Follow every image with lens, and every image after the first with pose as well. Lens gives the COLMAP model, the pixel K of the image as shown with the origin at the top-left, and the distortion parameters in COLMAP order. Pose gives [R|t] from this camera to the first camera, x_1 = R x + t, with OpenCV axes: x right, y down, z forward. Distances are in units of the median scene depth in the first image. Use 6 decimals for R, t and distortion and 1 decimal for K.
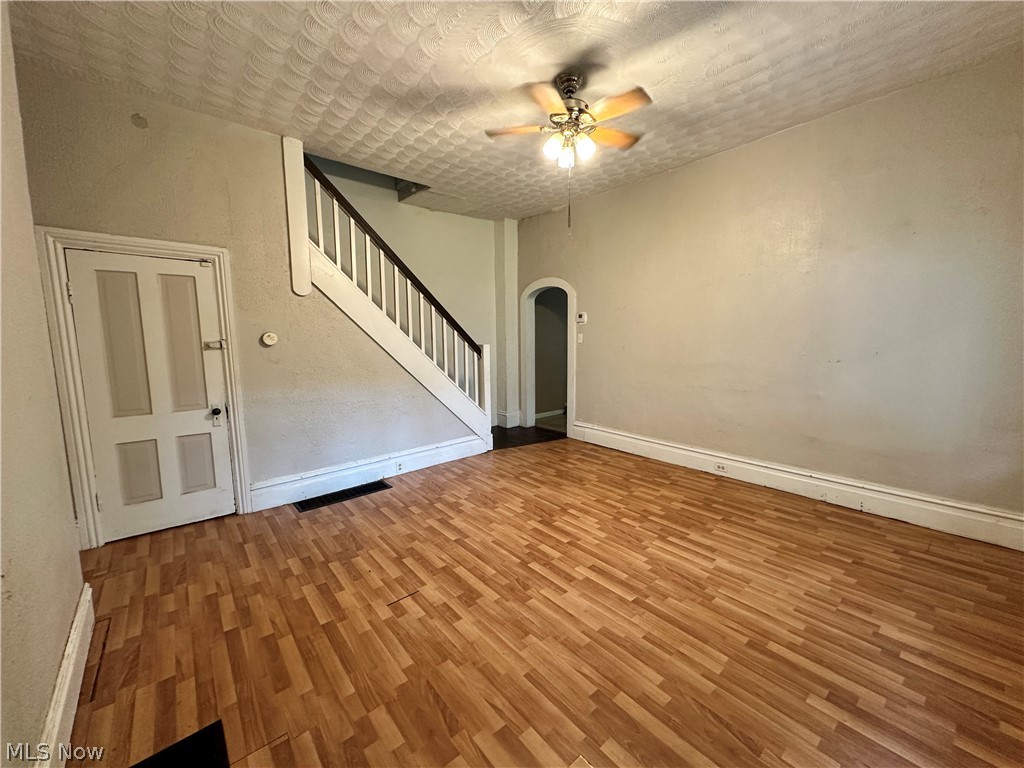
lens RADIAL K [[410.3, 0, 511.6], [0, 410.3, 382.6], [0, 0, 1]] dist [-0.004369, 0.000640]
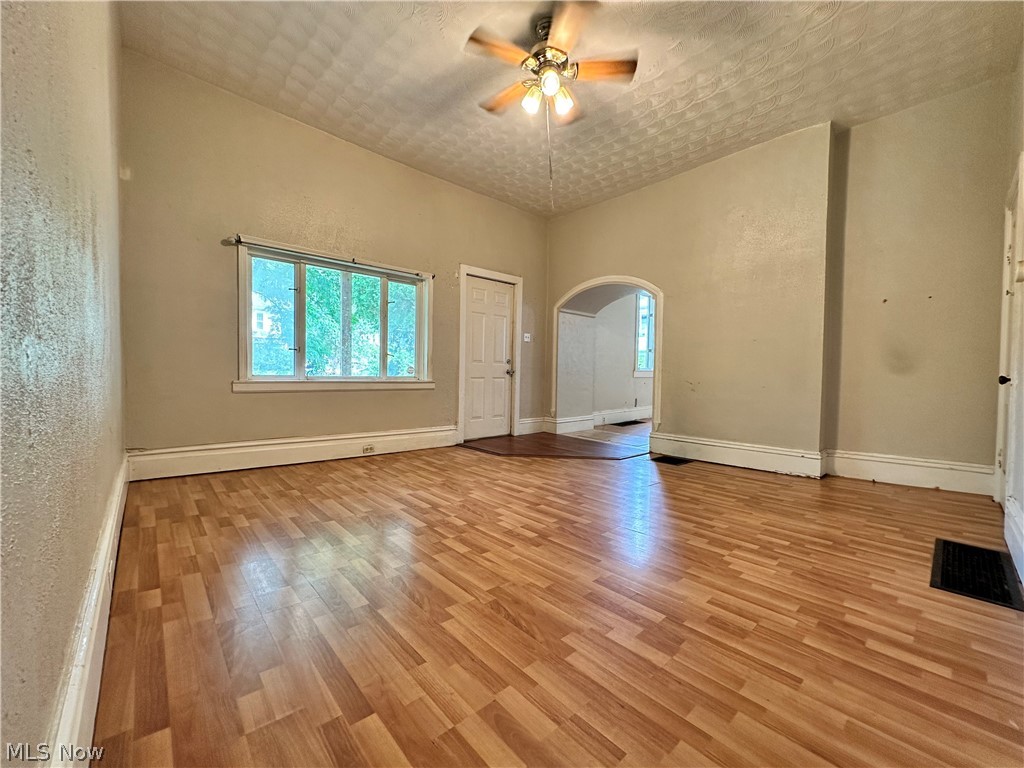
lens RADIAL K [[410.3, 0, 510.5], [0, 410.3, 384.7], [0, 0, 1]] dist [-0.004369, 0.000640]
pose [[-0.999202, -0.005448, -0.039566, 0.211195], [-0.011113, 0.989456, 0.144408, -0.019490], [0.038362, 0.144732, -0.988727, 1.646046]]
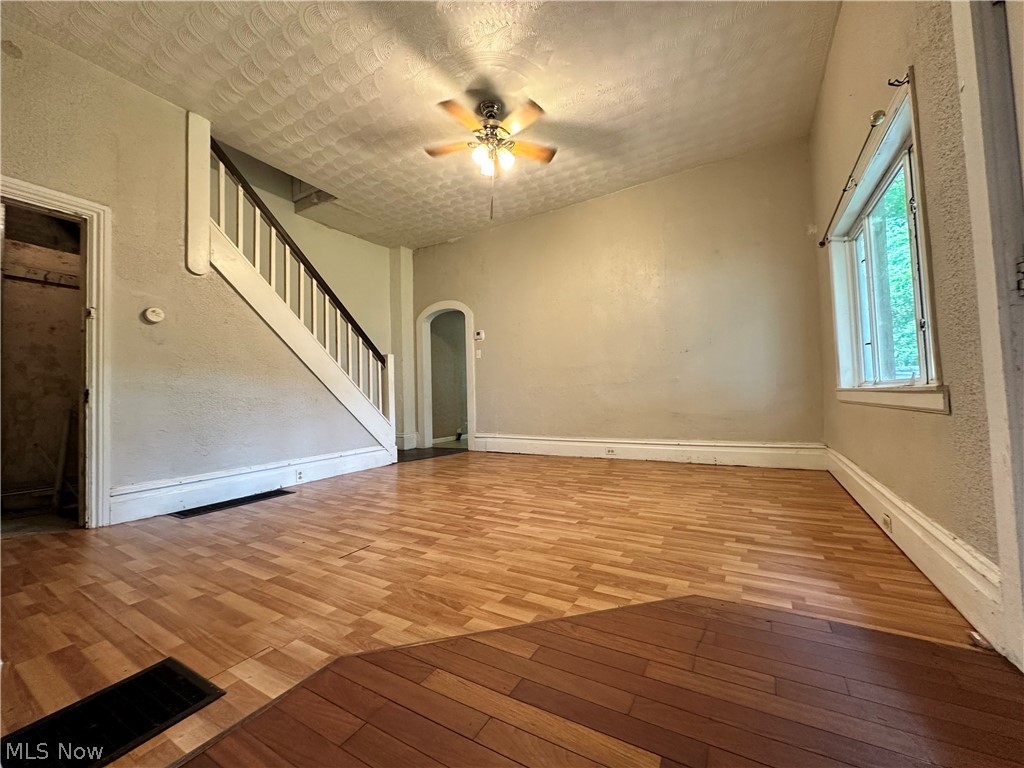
lens RADIAL K [[410.3, 0, 513.6], [0, 410.3, 381.6], [0, 0, 1]] dist [-0.004369, 0.000640]
pose [[0.945114, -0.002821, 0.326729, -0.157420], [0.055617, 0.986759, -0.152360, 0.212639], [-0.321973, 0.162169, 0.932756, -0.033982]]
